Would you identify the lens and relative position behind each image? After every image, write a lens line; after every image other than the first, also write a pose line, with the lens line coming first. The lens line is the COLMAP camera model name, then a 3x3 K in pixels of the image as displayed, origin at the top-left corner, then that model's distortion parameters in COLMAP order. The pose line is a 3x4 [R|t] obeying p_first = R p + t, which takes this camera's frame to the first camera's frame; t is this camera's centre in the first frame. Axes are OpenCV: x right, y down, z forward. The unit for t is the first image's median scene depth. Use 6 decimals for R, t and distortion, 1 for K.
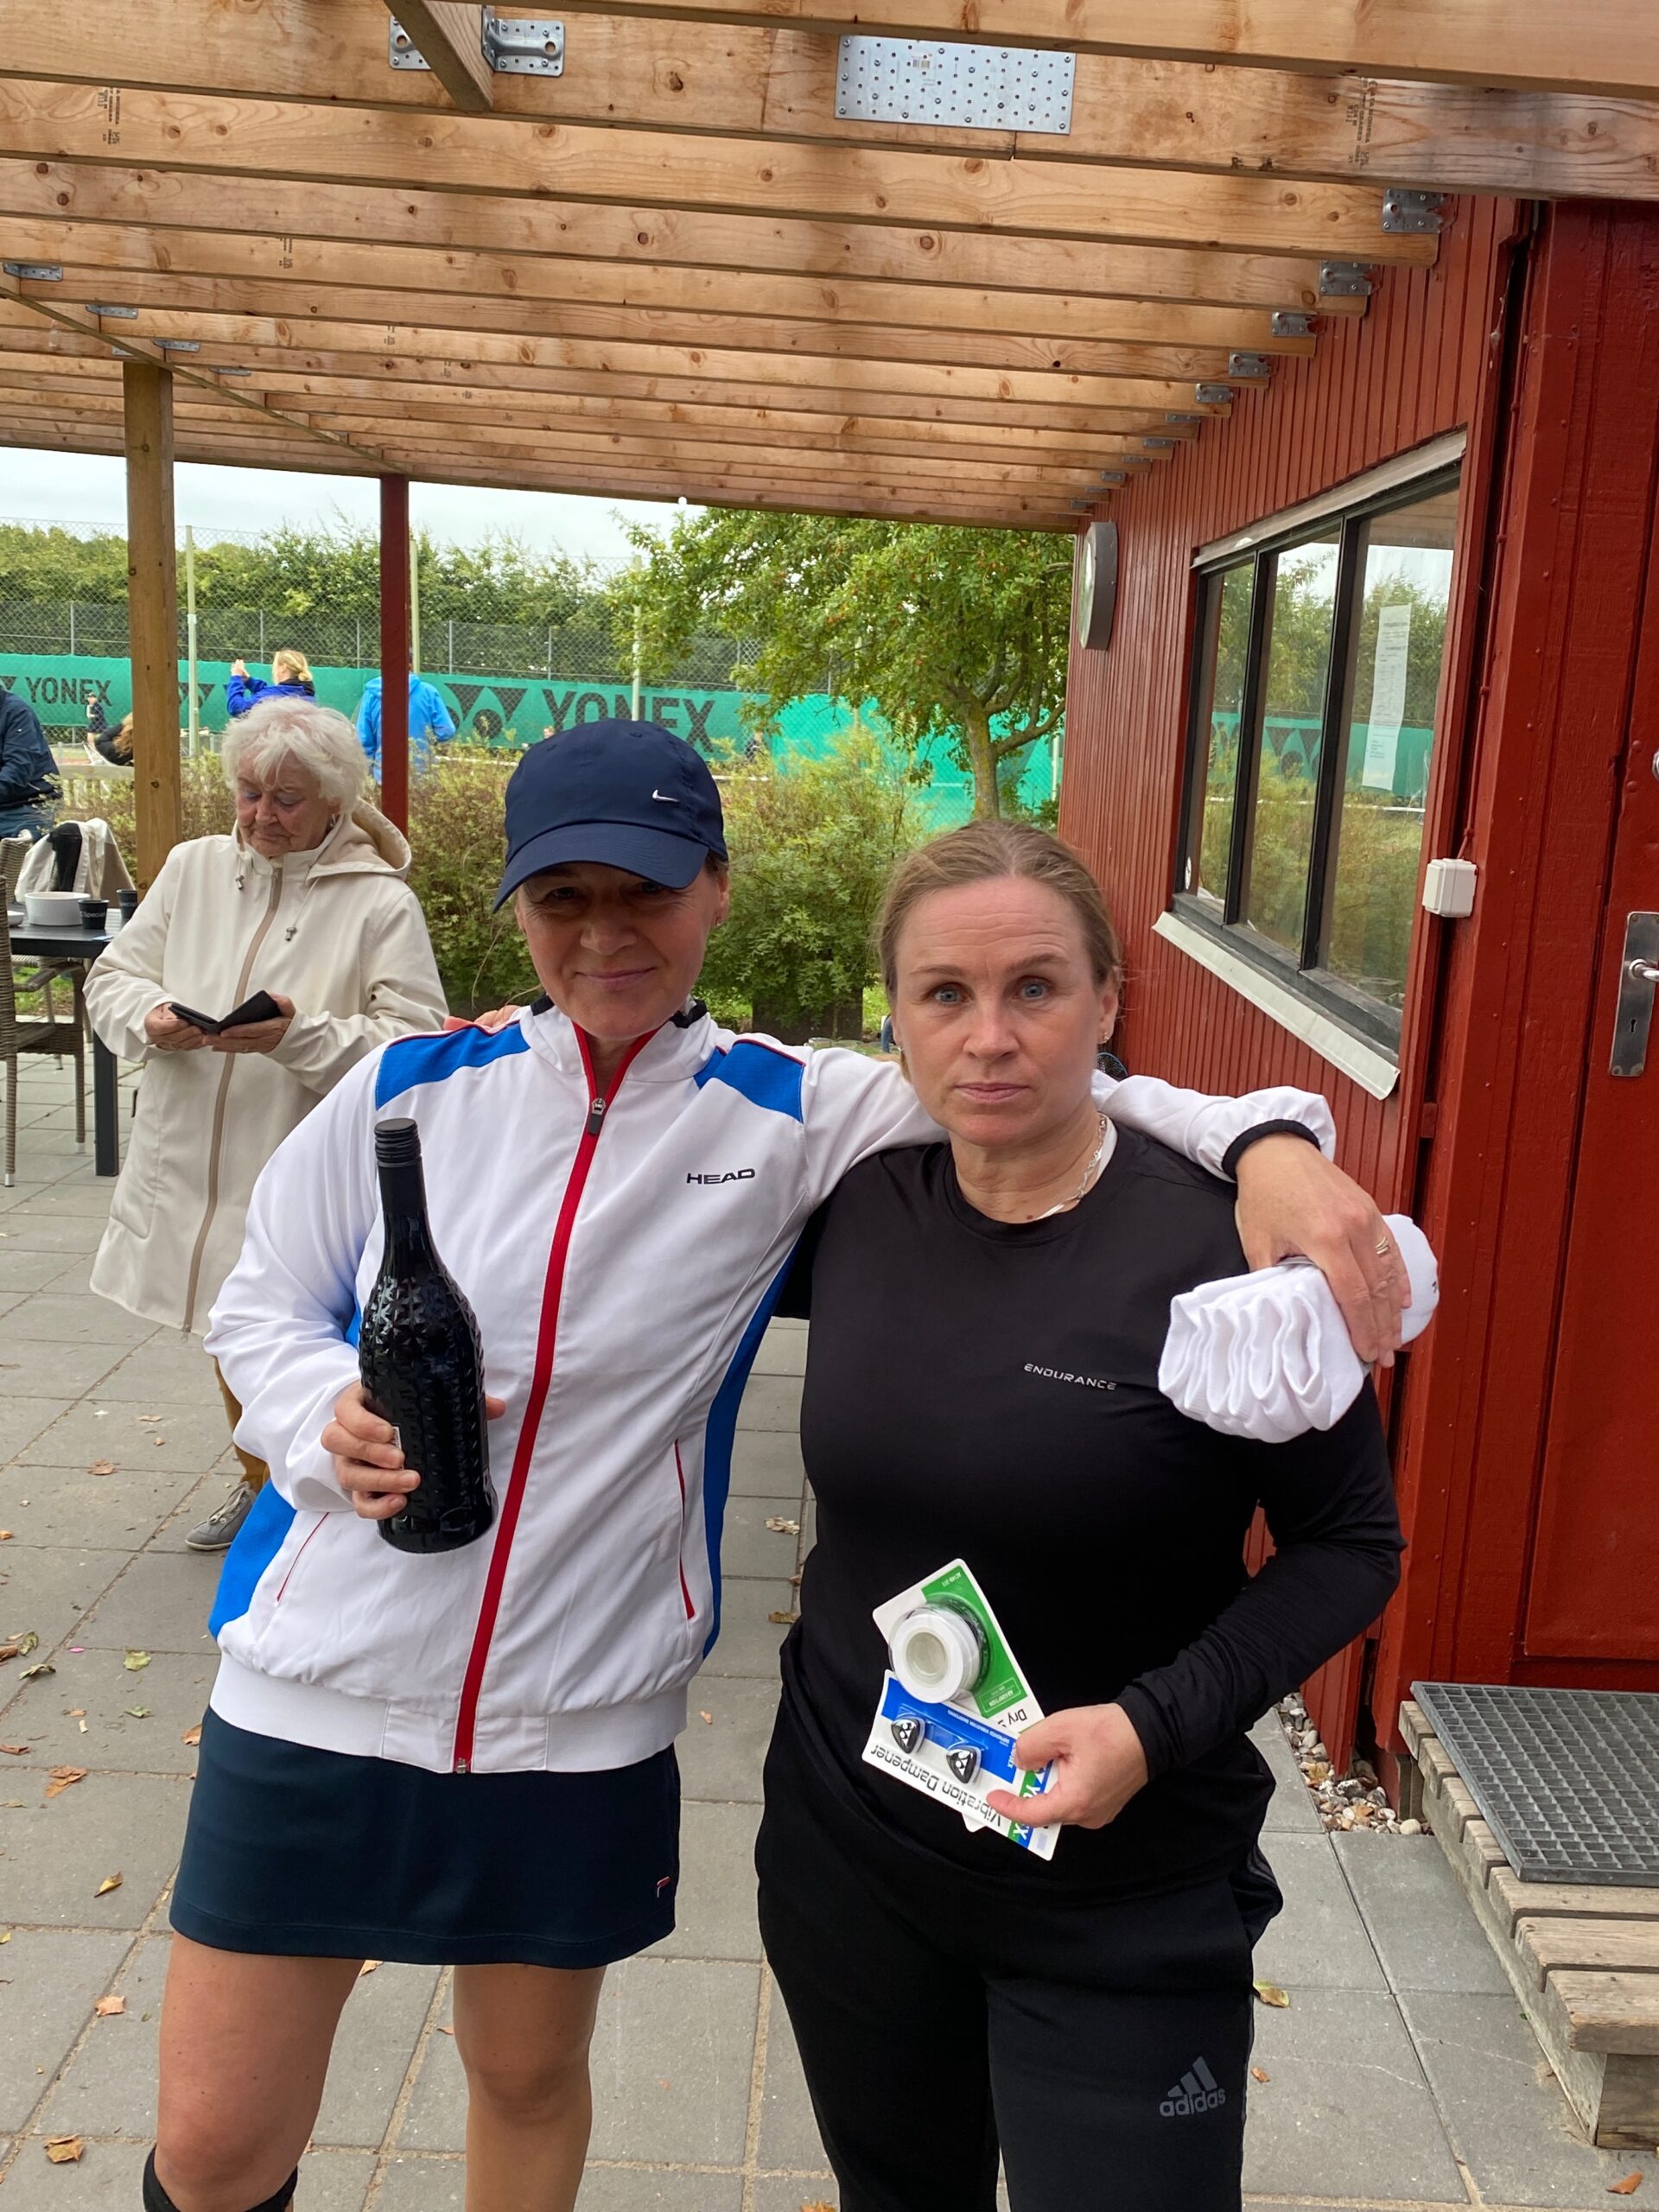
lens RADIAL K [[2106.8, 0, 831.5], [0, 2106.8, 1109.9], [0, 0, 1]] dist [-0.023708, 0.000000]
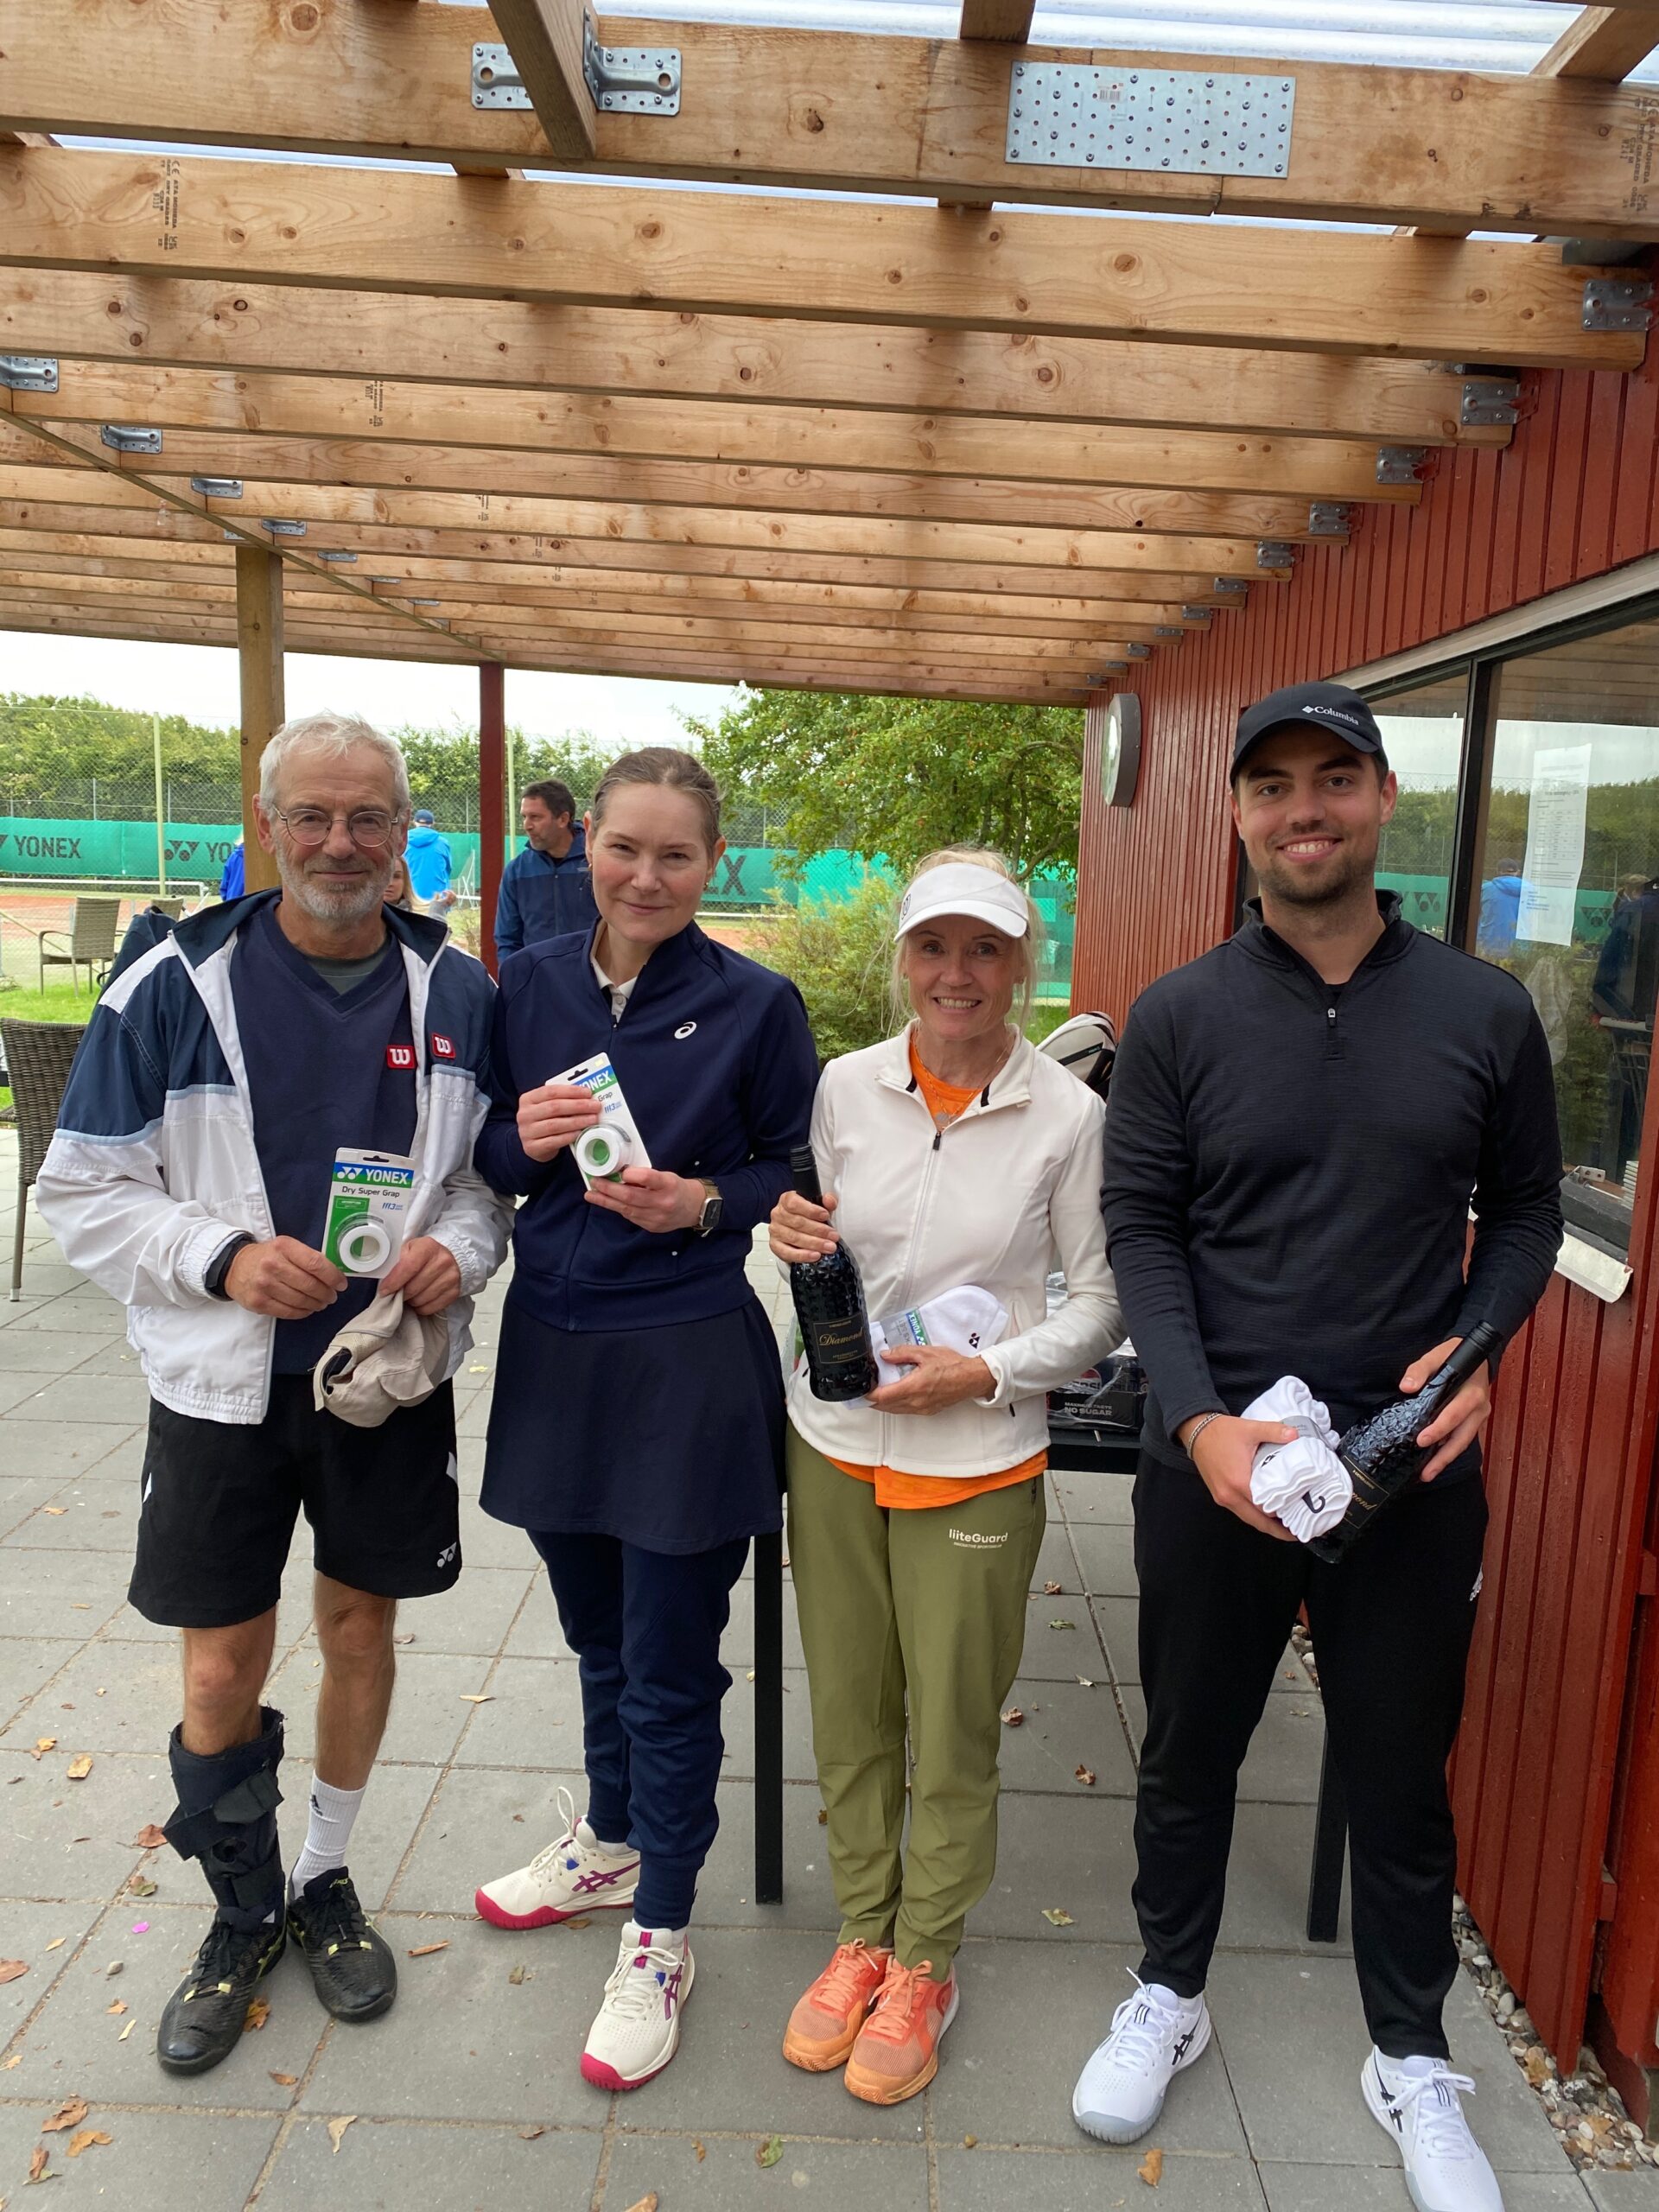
lens RADIAL K [[1679.9, 0, 828.4], [0, 1679.9, 1104.6], [0, 0, 1]] dist [-0.032569, 0.019263]
pose [[0.999927, -0.008809, -0.008316, -0.049109], [0.008434, 0.998989, -0.044146, -0.051487], [0.008696, 0.044073, 0.998990, 0.260862]]
